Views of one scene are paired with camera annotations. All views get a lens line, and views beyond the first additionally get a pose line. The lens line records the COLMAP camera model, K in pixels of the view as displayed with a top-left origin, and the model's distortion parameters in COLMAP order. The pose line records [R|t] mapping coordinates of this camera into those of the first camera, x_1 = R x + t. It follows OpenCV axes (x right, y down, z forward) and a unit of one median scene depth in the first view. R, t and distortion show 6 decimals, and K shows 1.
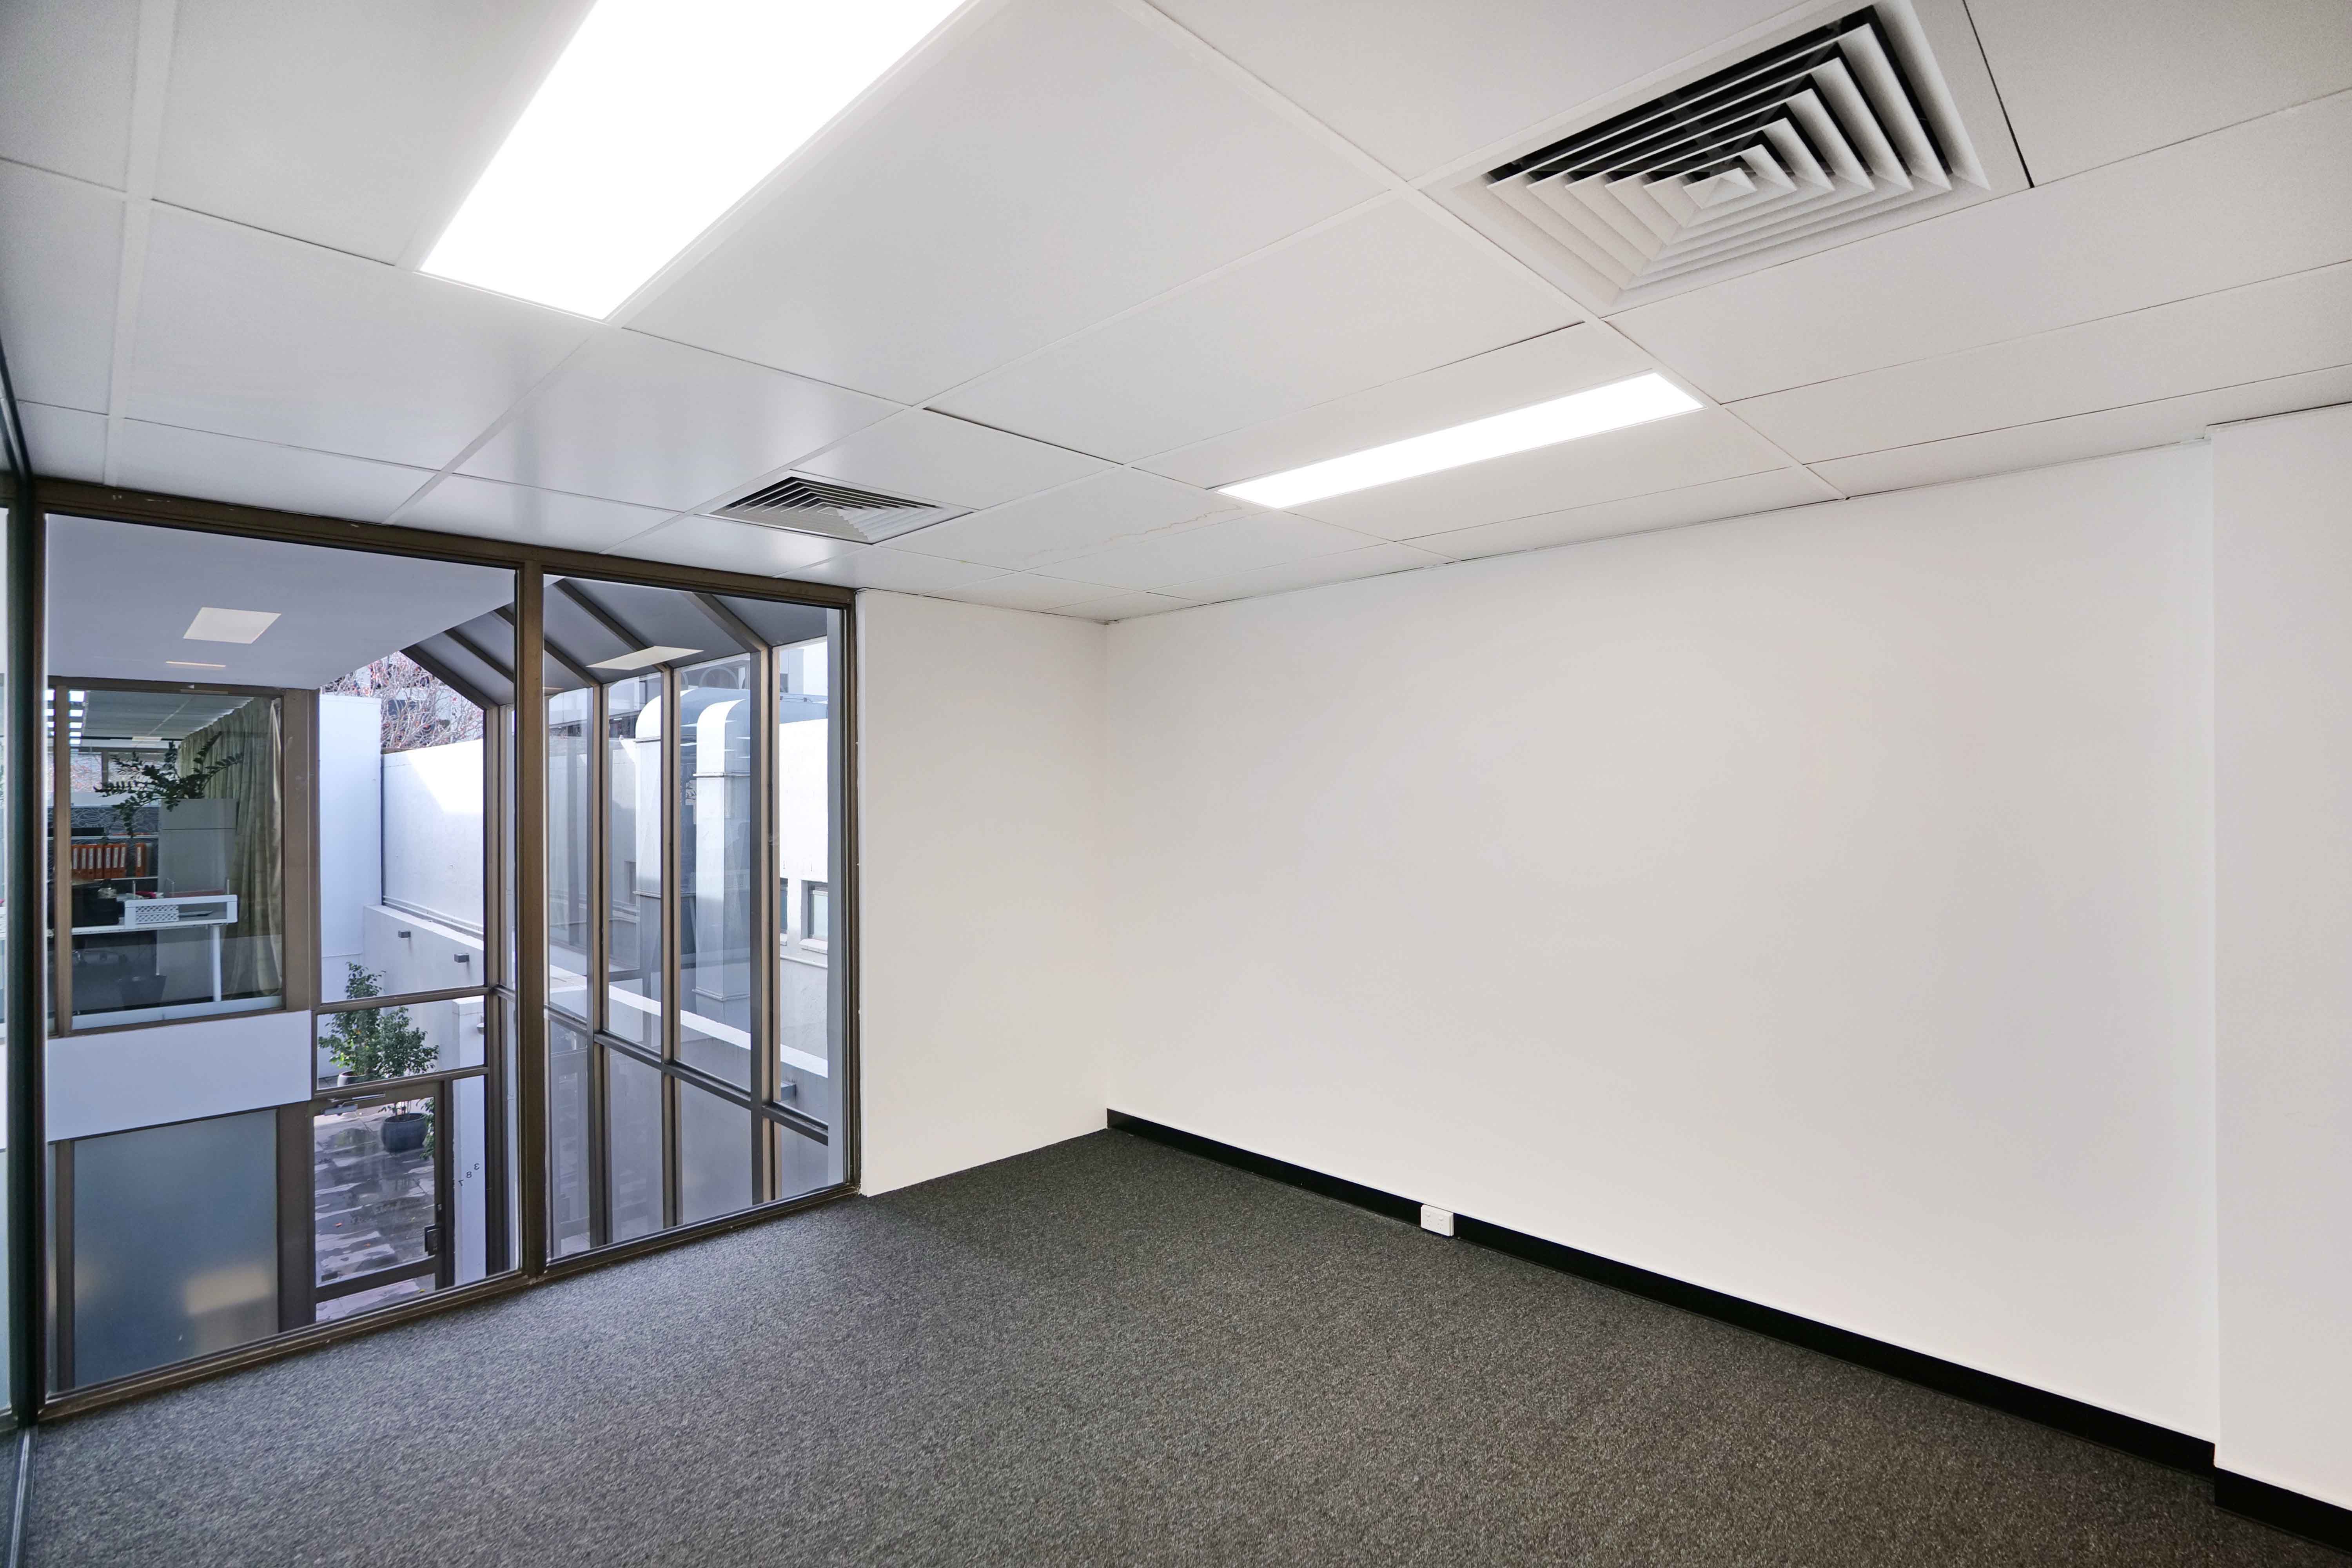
lens RADIAL K [[1097.0, 0, 1176.0], [0, 1097.0, 784.0], [0, 0, 1]] dist [-0.005112, 0.001597]
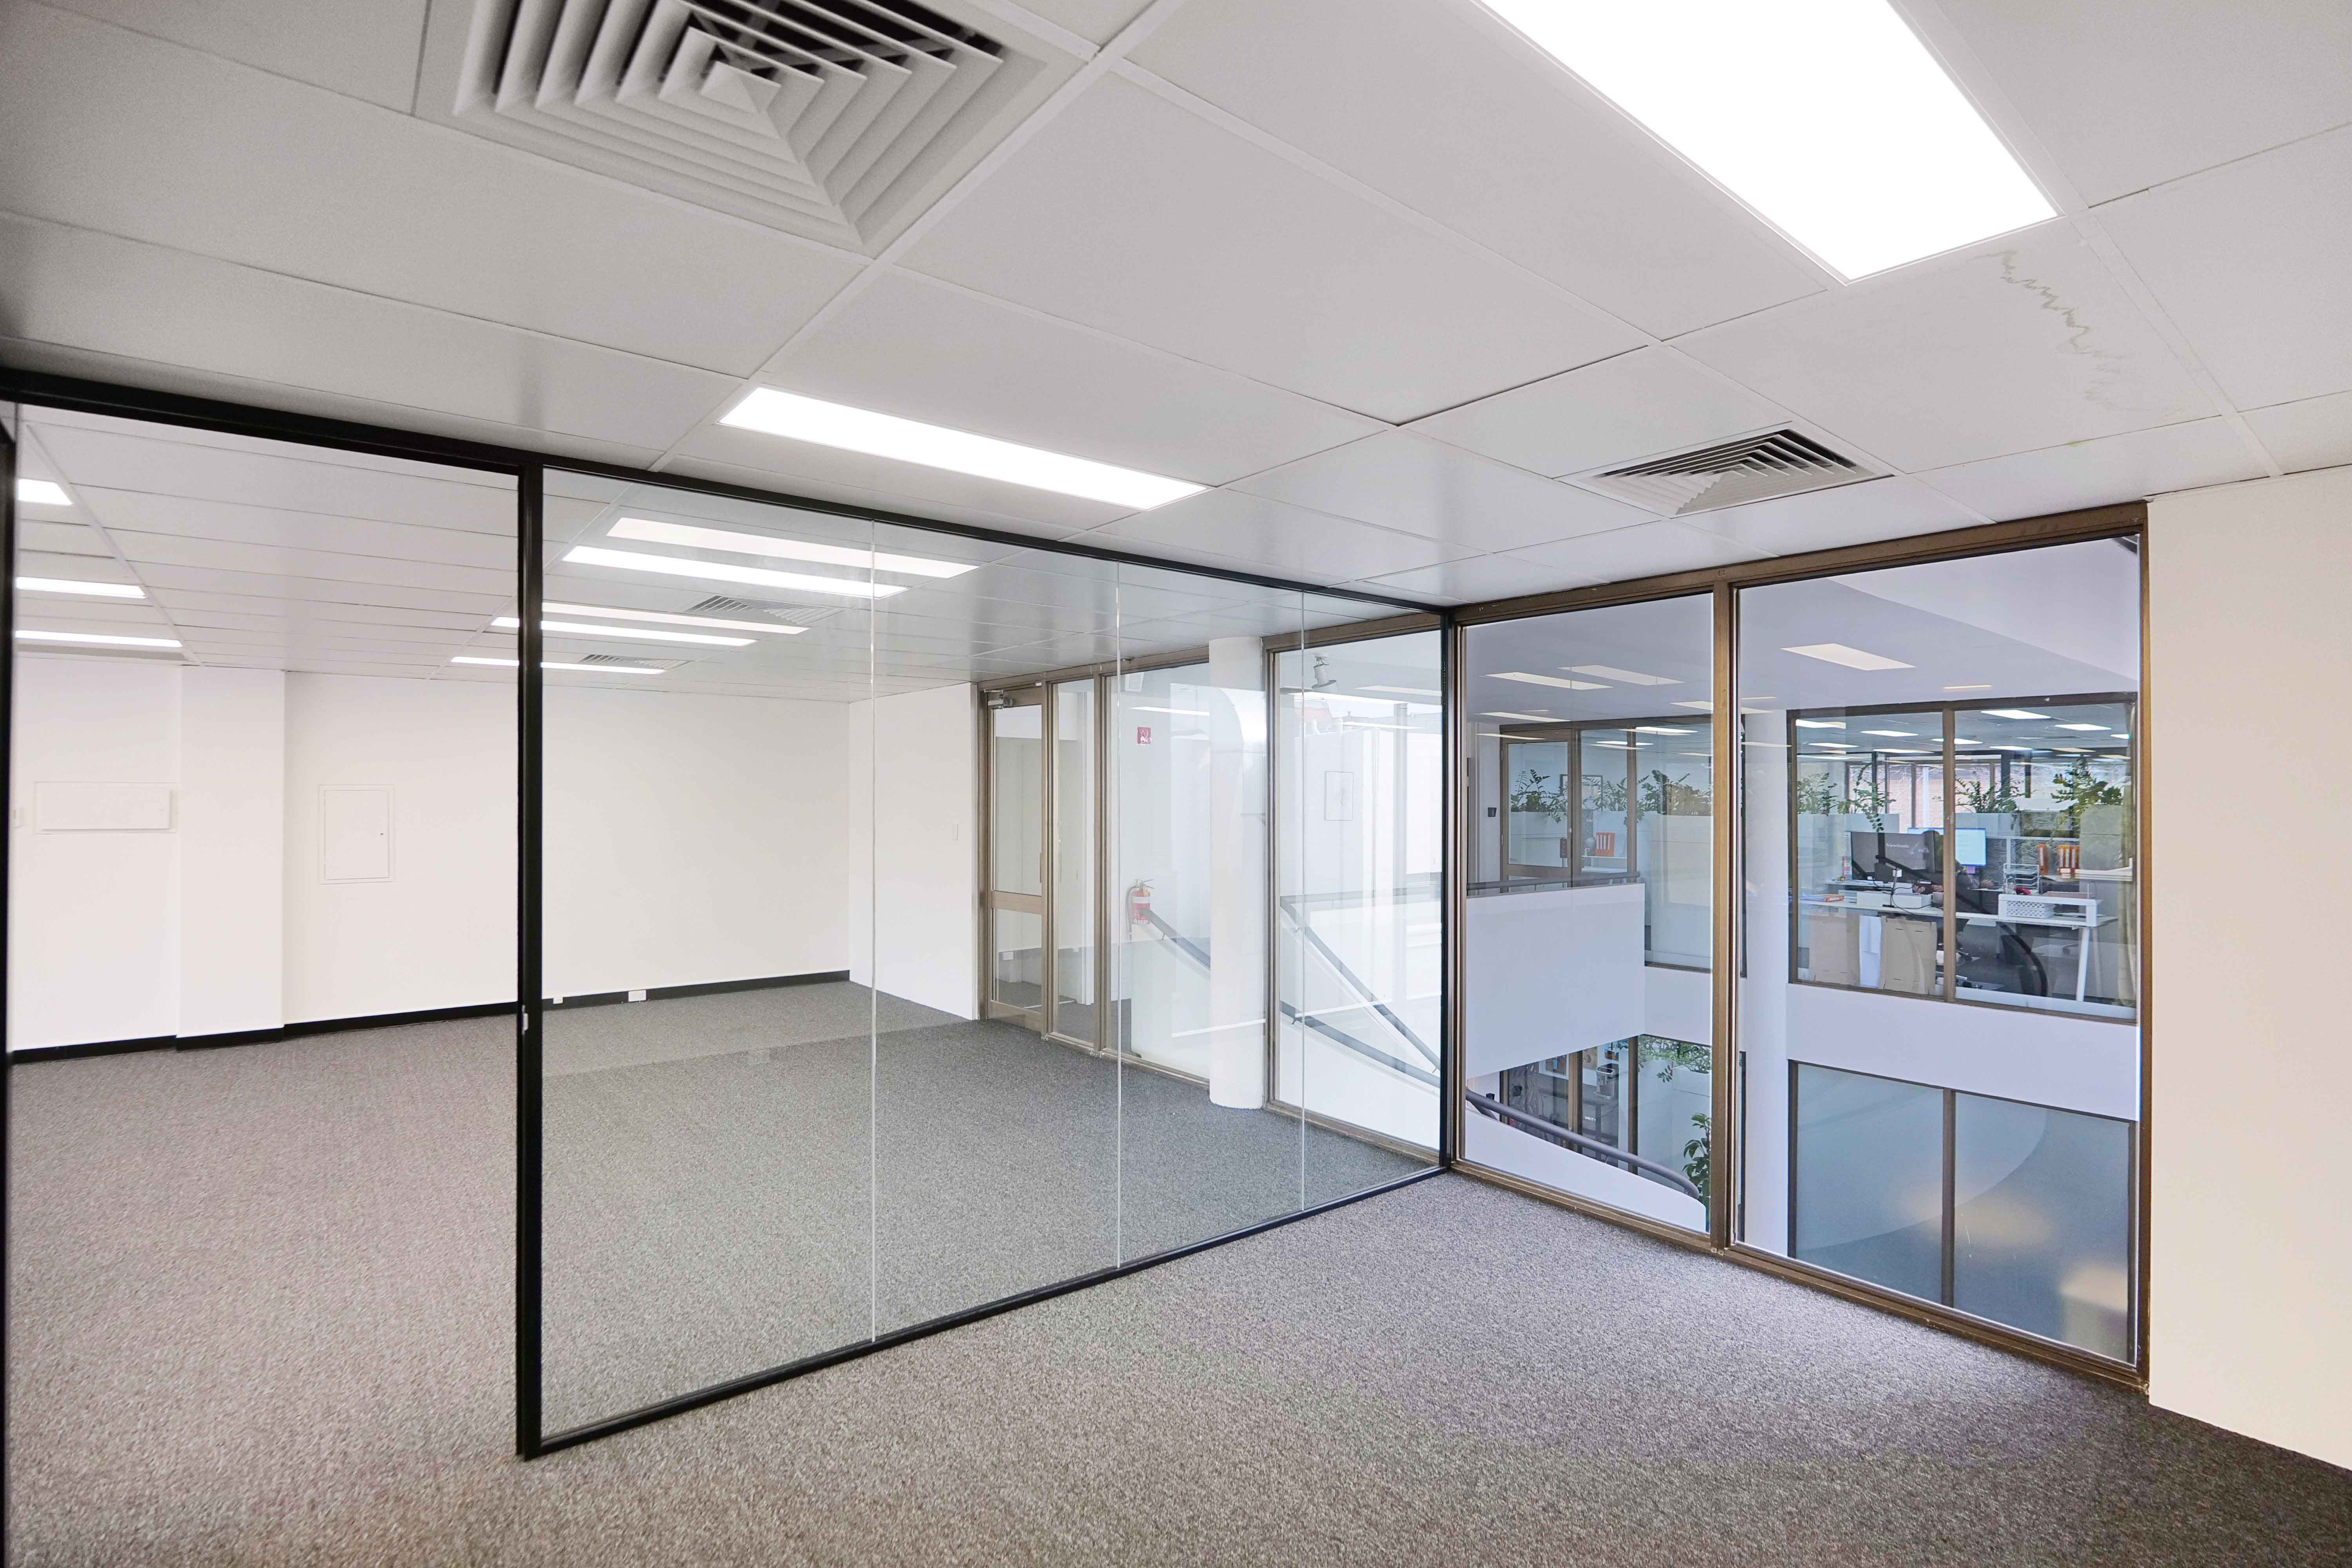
lens RADIAL K [[1116.6, 0, 1183.8], [0, 1116.6, 795.8], [0, 0, 1]] dist [-0.011090, 0.000699]
pose [[-0.100979, 0.003452, -0.994883, 0.271721], [0.000418, 0.999994, 0.003427, 0.001329], [0.994888, -0.000069, -0.100980, 0.290380]]
